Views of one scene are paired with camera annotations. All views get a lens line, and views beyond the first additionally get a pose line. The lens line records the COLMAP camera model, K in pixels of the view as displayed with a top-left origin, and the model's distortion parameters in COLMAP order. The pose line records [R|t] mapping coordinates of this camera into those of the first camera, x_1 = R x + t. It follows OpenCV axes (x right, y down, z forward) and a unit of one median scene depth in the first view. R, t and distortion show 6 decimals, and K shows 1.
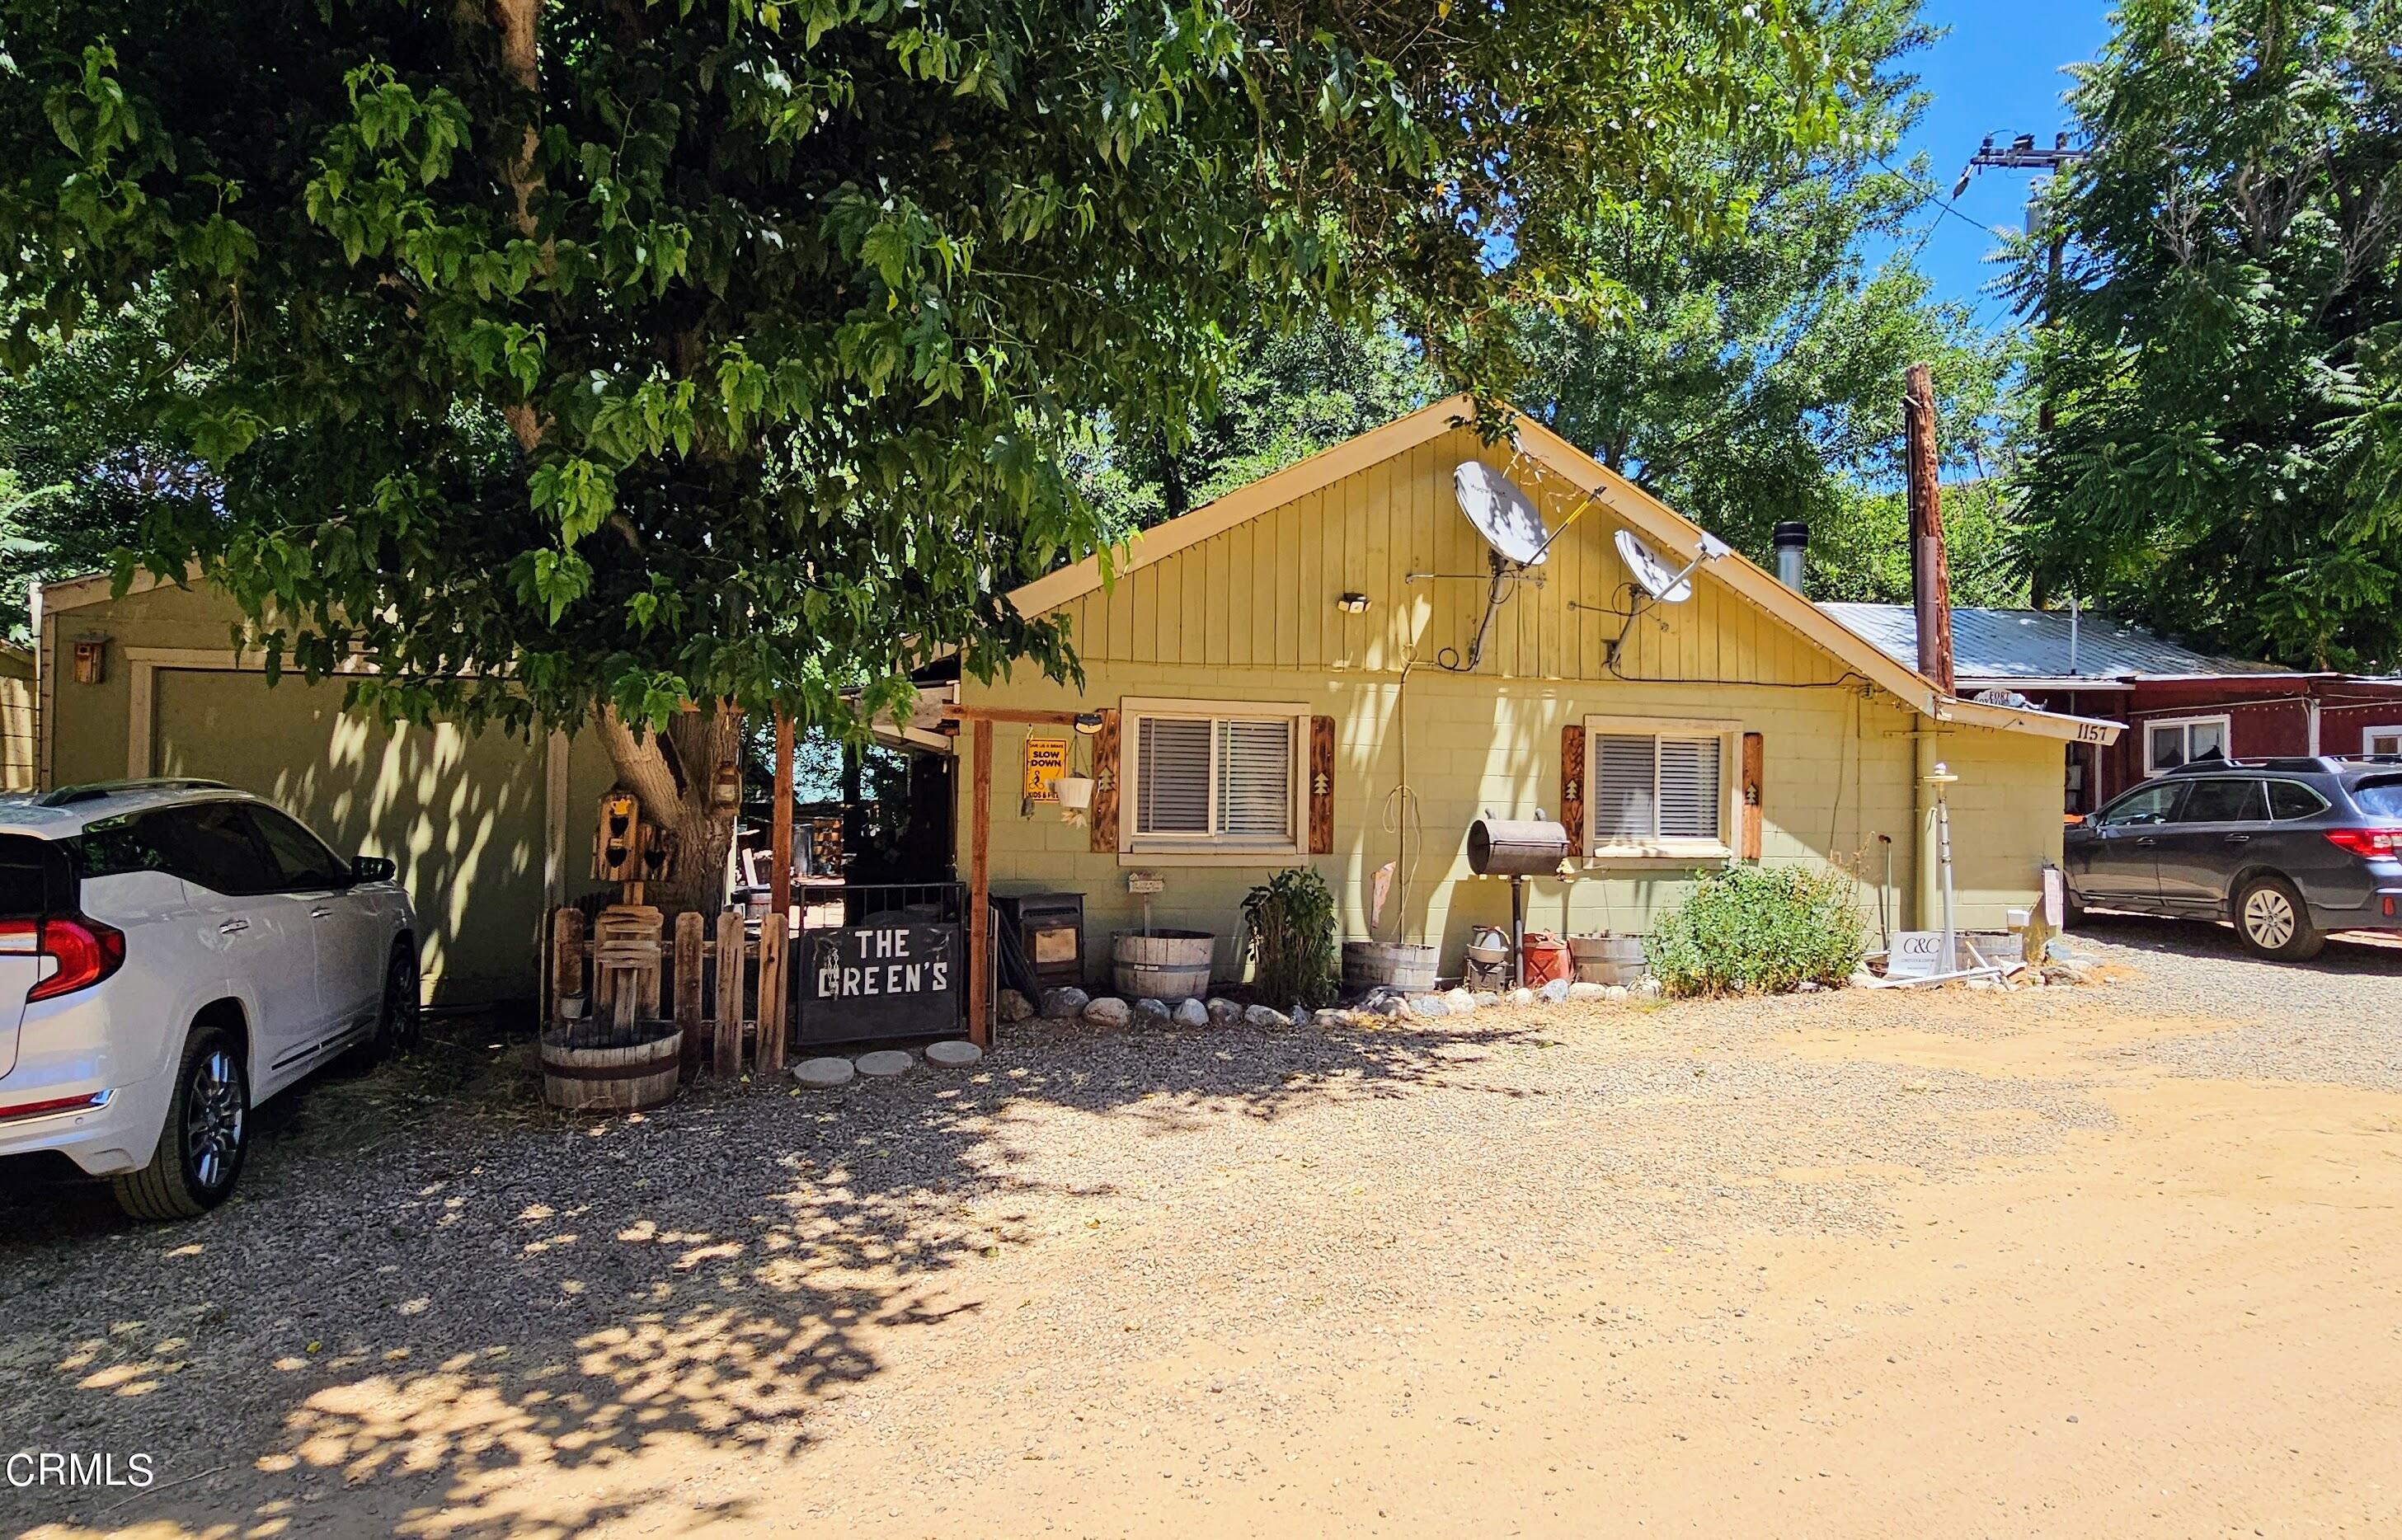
lens RADIAL K [[1233.6, 0, 1207.3], [0, 1233.6, 778.4], [0, 0, 1]] dist [0.000758, 0.000244]
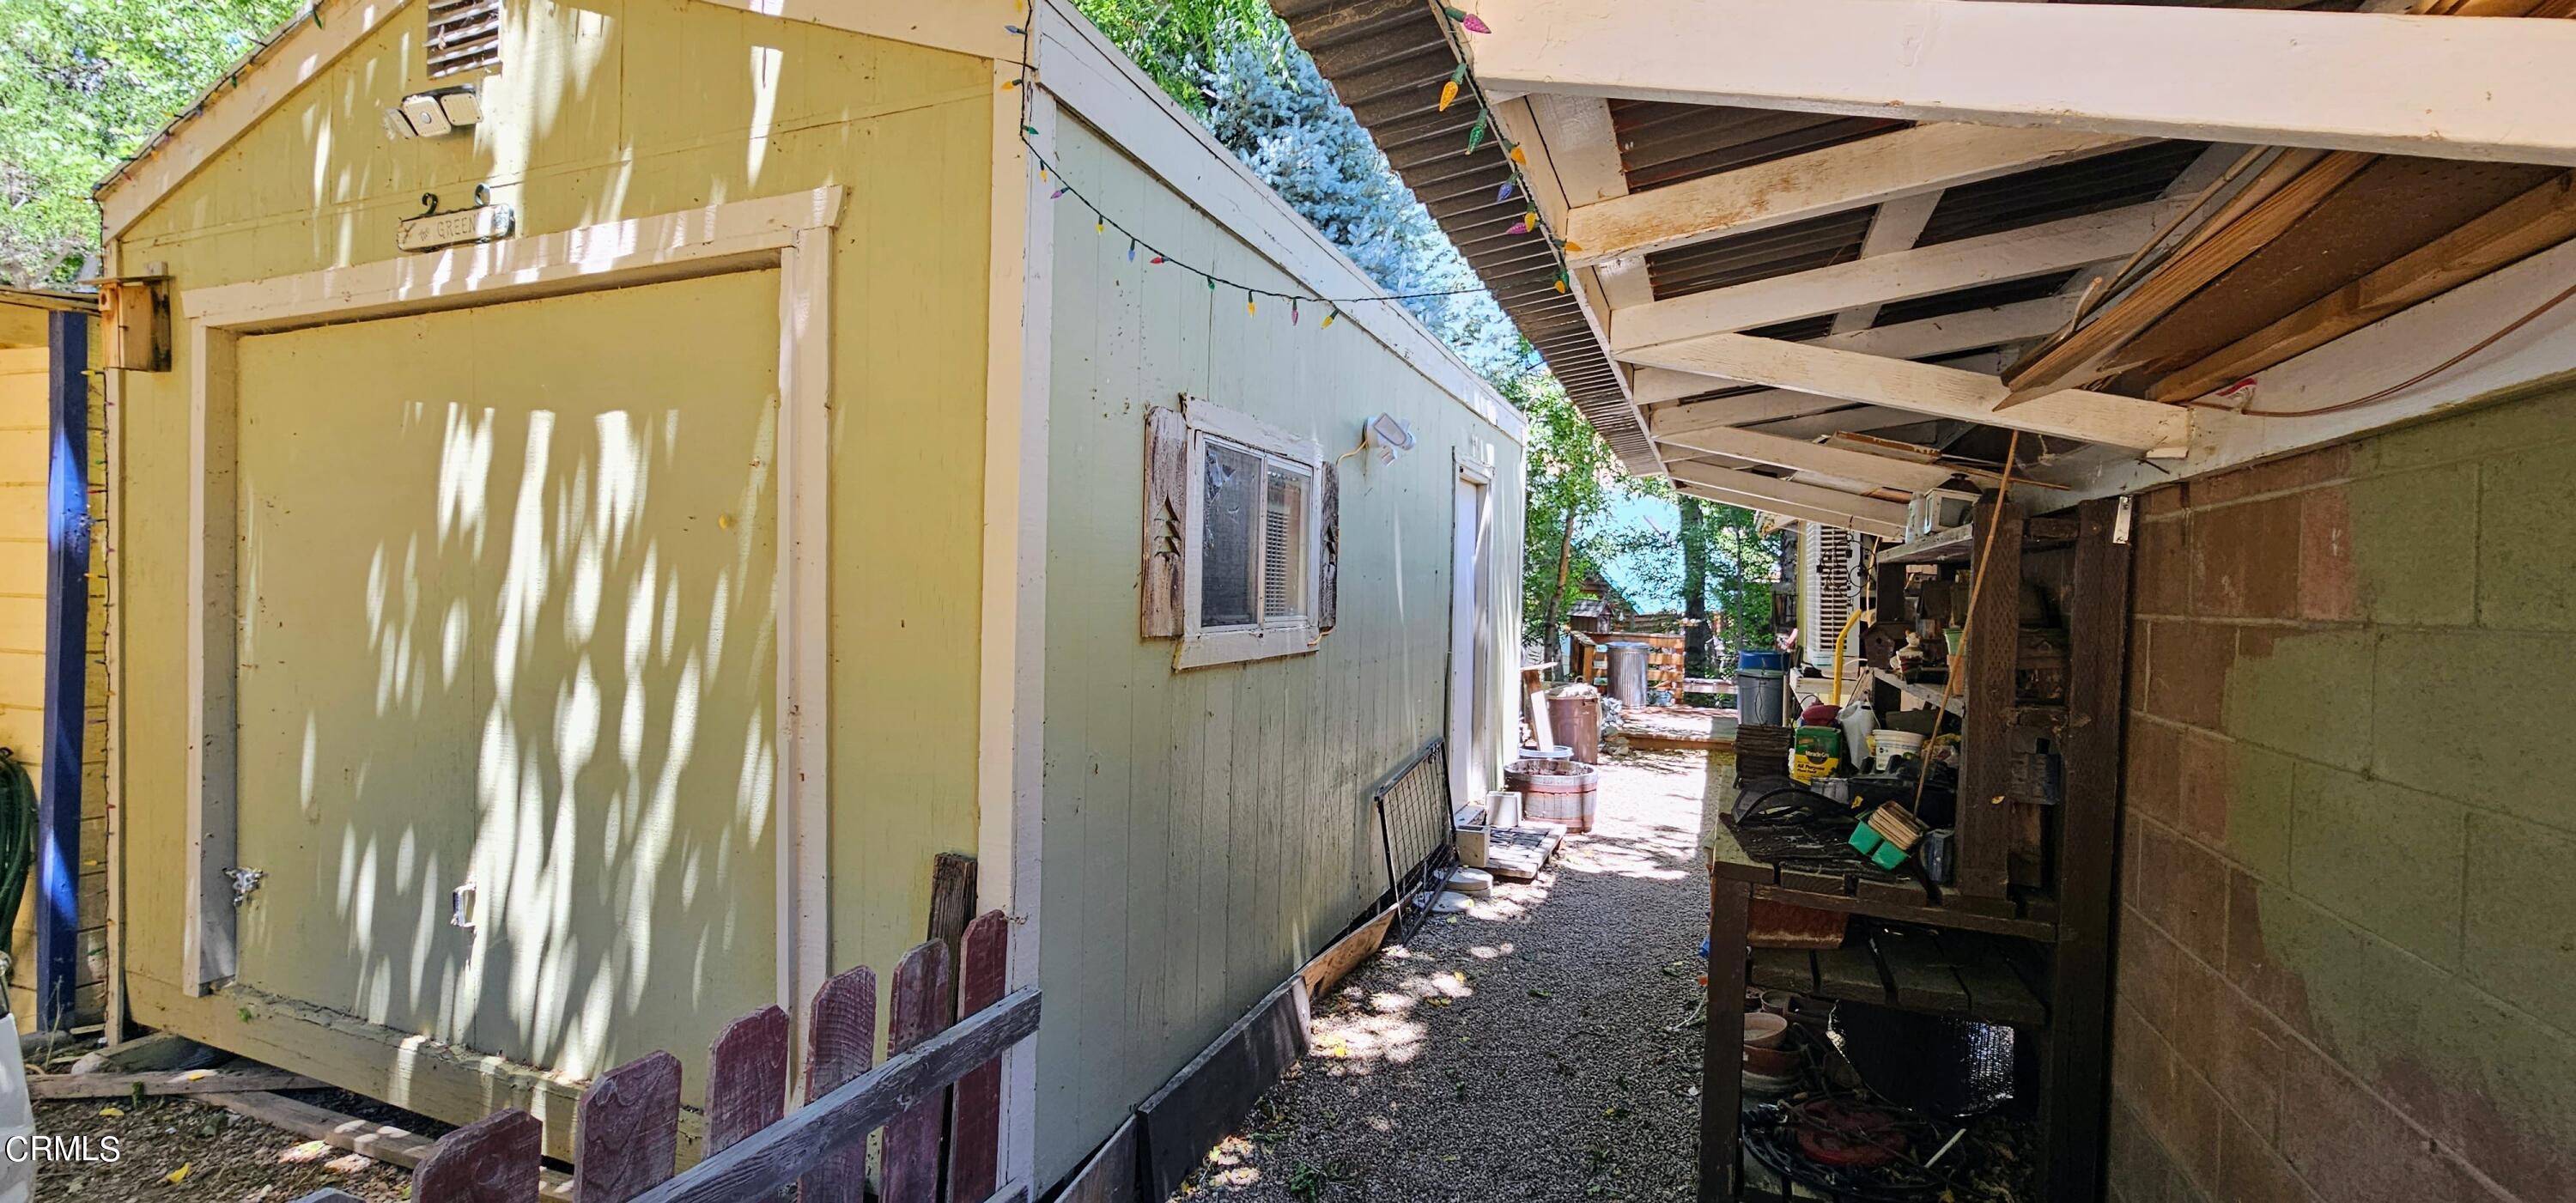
lens RADIAL K [[1062.4, 0, 1297.6], [0, 1062.4, 603.7], [0, 0, 1]] dist [-0.010630, 0.000429]
pose [[0.806265, 0.004606, -0.591537, -0.320908], [0.002740, 0.999930, 0.011520, 0.010858], [0.591548, -0.010909, 0.806196, 1.040399]]
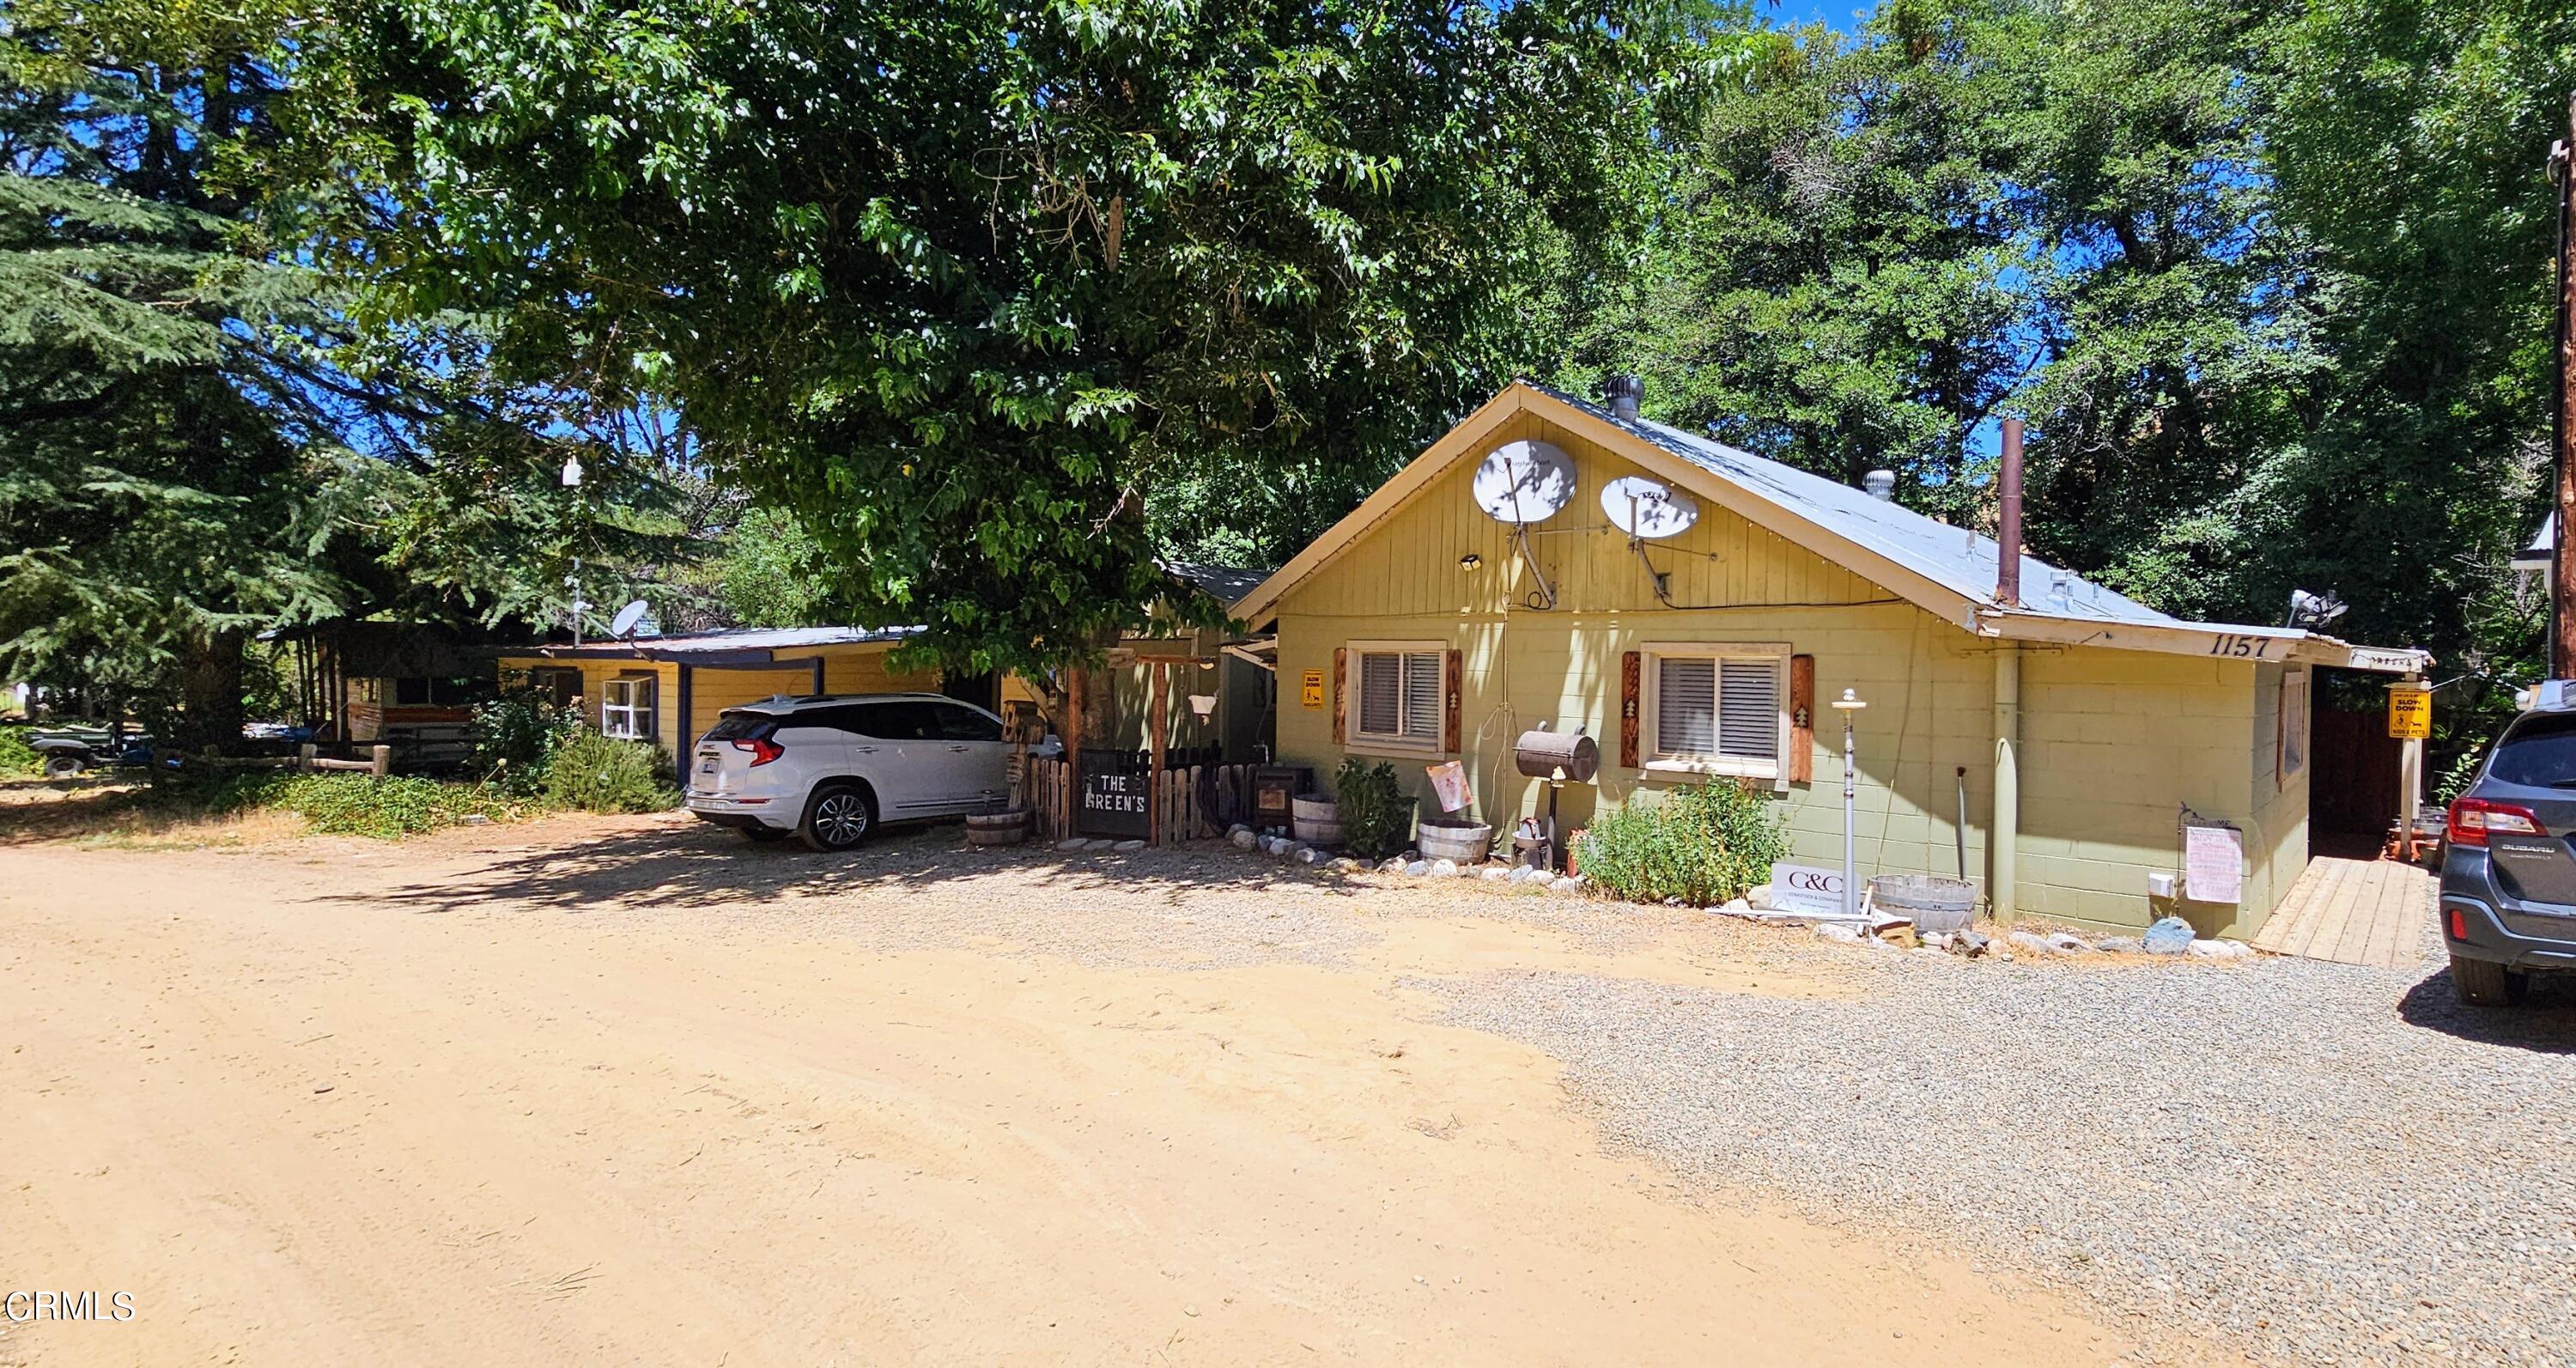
lens RADIAL K [[918.2, 0, 1289.3], [0, 918.2, 688.6], [0, 0, 1]] dist [0.000580, 0.000005]
pose [[0.663793, 0.004563, -0.747903, 0.717095], [-0.002294, 0.999989, 0.004065, -0.011923], [0.747913, -0.000982, 0.663796, 0.206134]]
